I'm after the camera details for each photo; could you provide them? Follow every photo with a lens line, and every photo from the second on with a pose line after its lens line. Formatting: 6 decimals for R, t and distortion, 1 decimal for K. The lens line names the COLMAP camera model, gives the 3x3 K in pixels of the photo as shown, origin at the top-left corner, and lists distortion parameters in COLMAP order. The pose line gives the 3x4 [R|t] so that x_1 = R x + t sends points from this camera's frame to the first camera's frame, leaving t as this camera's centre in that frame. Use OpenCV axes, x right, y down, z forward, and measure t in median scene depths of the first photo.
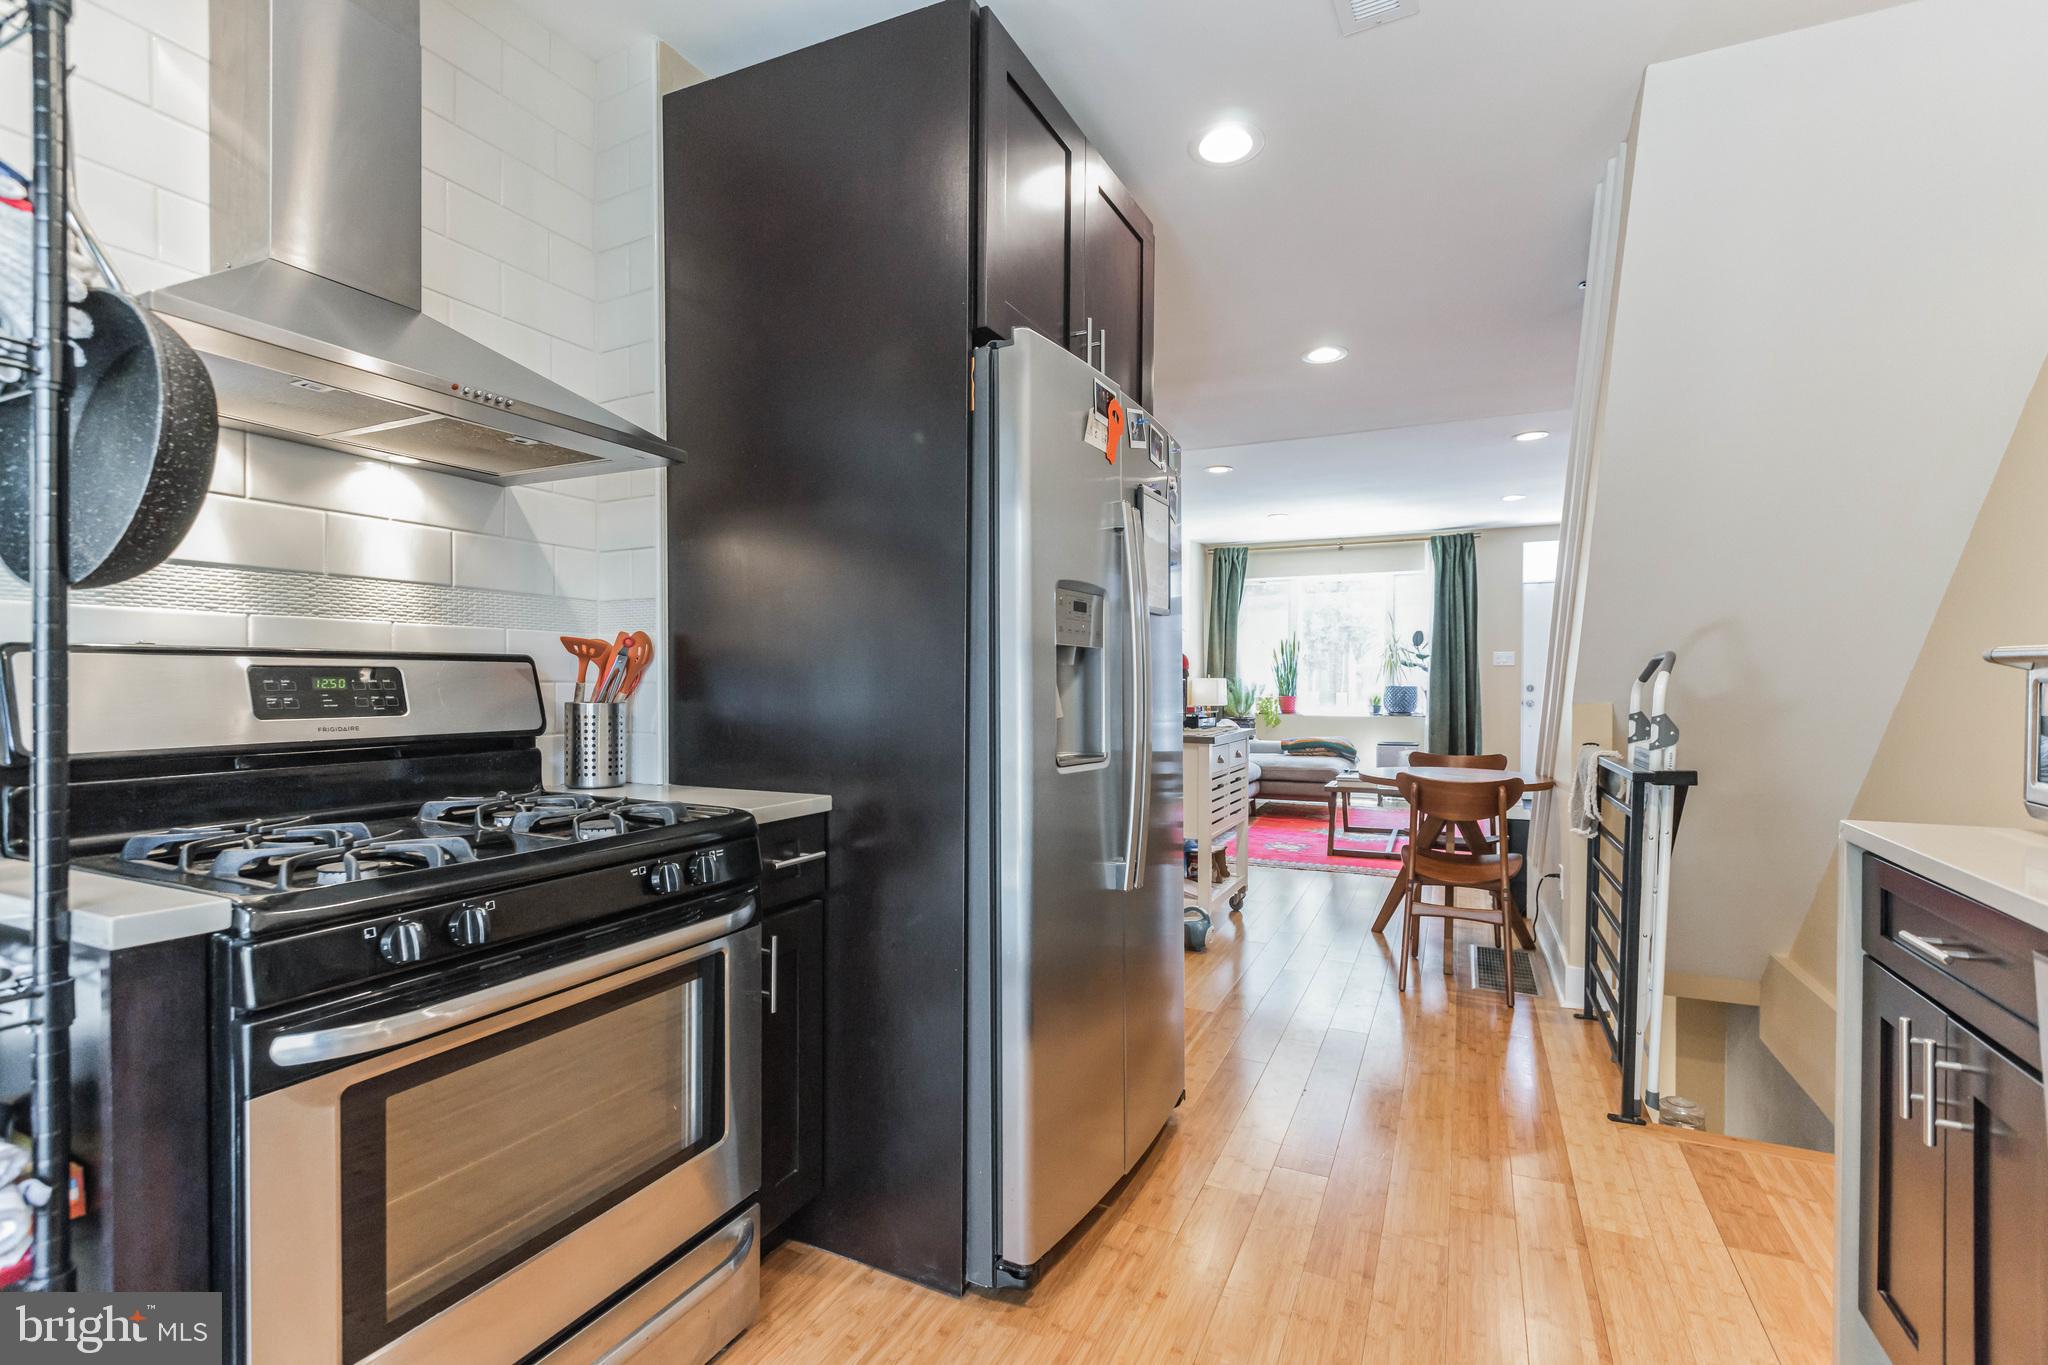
lens RADIAL K [[934.9, 0, 1024.1], [0, 934.9, 687.1], [0, 0, 1]] dist [-0.000216, -0.000008]
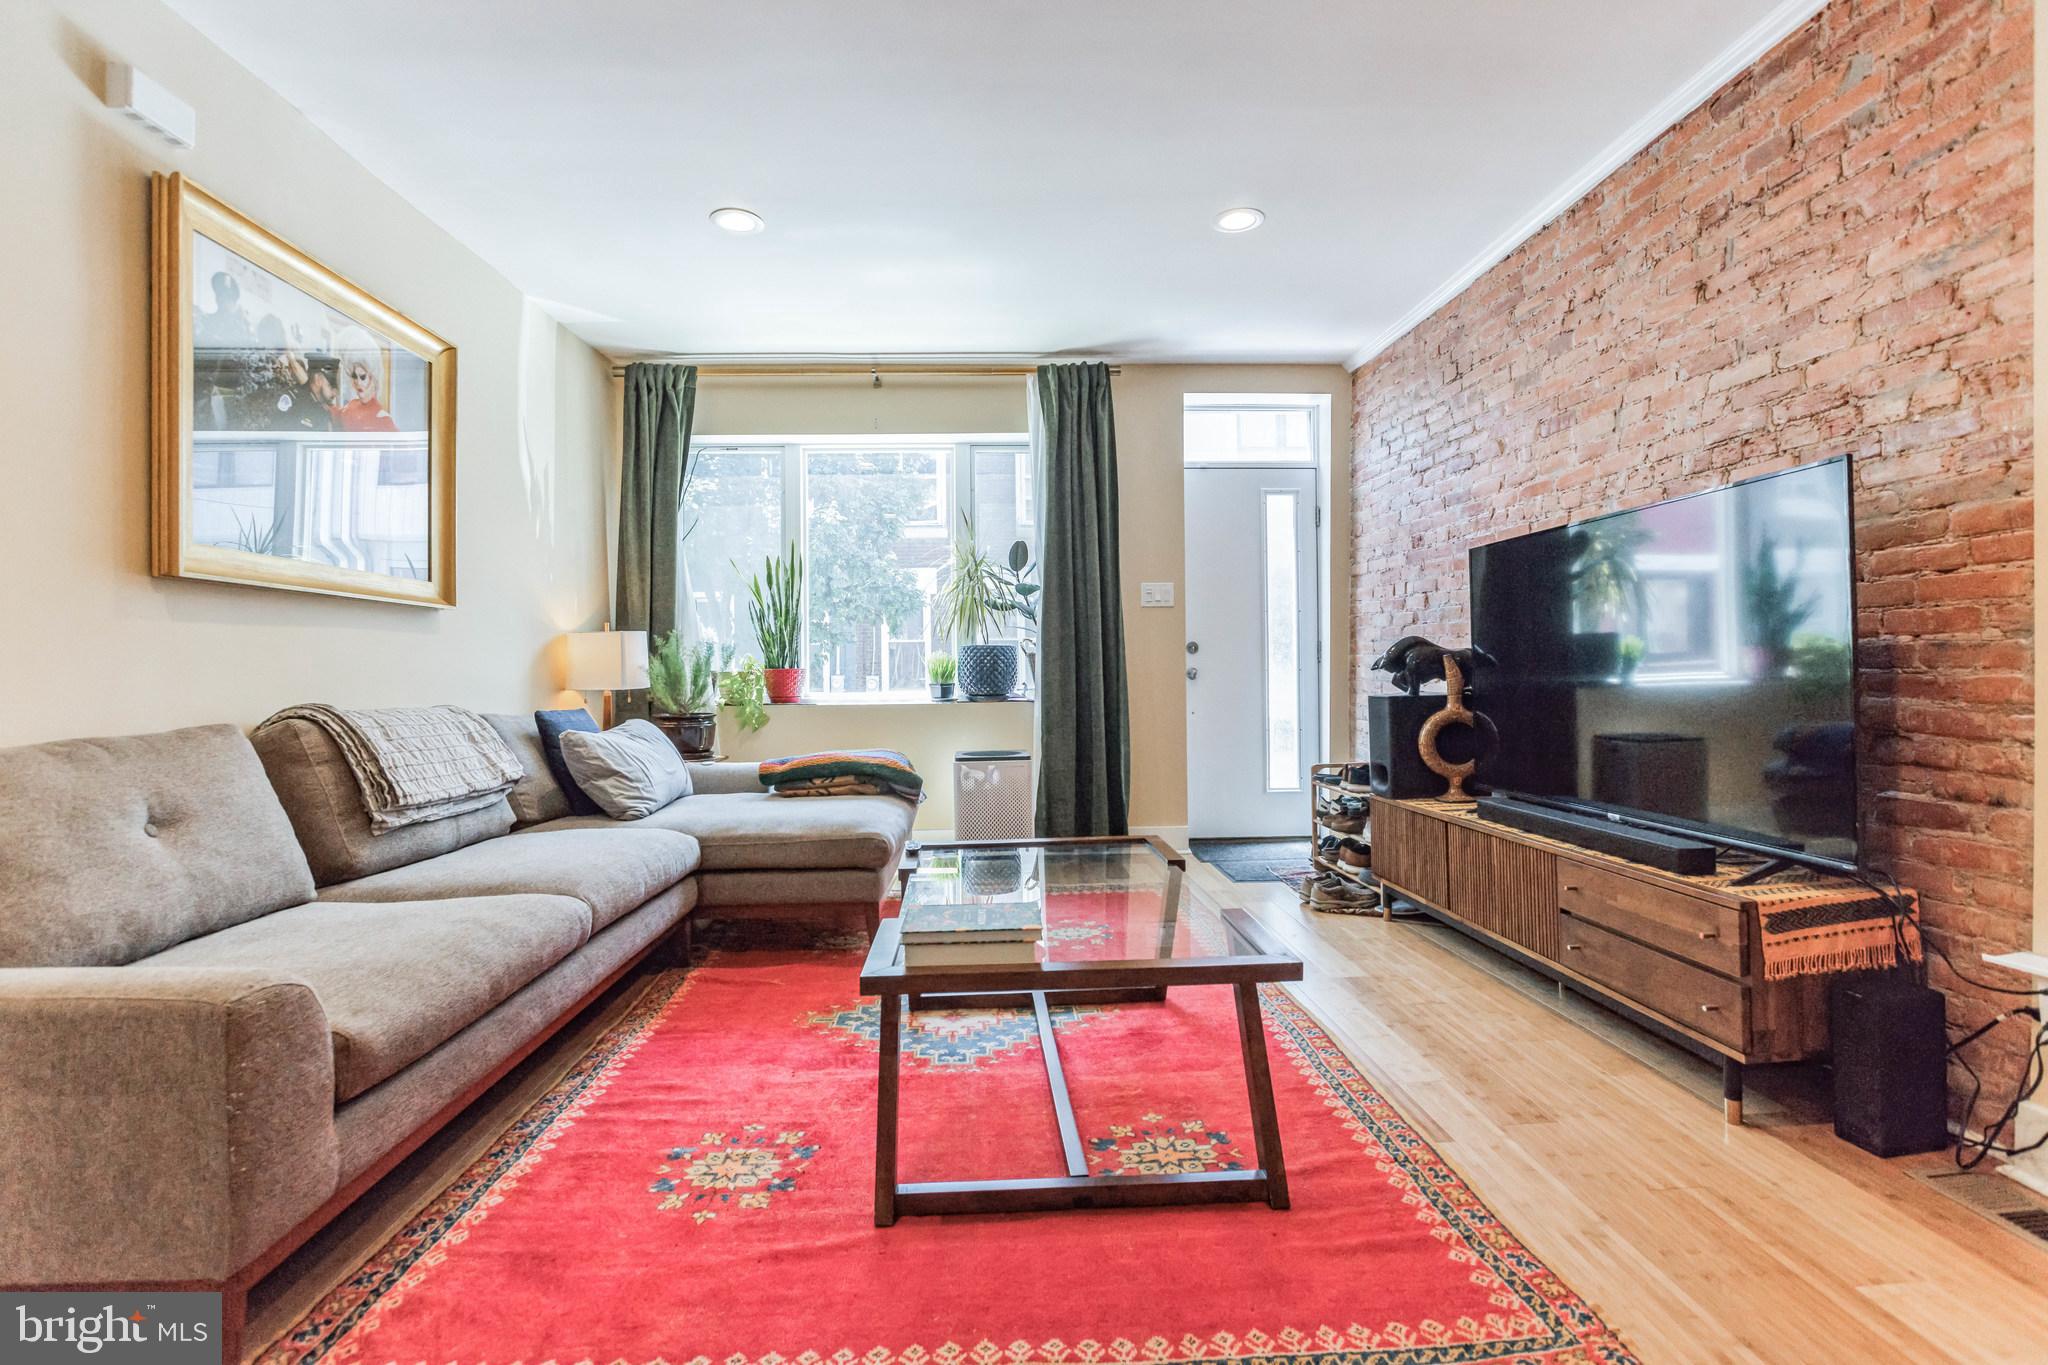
lens RADIAL K [[934.9, 0, 1022.6], [0, 934.9, 672.8], [0, 0, 1]] dist [-0.000216, -0.000008]
pose [[0.880653, -0.012954, 0.473584, 0.166202], [0.017606, 0.999830, -0.005390, 0.017822], [-0.473434, 0.013084, 0.880732, 0.521190]]
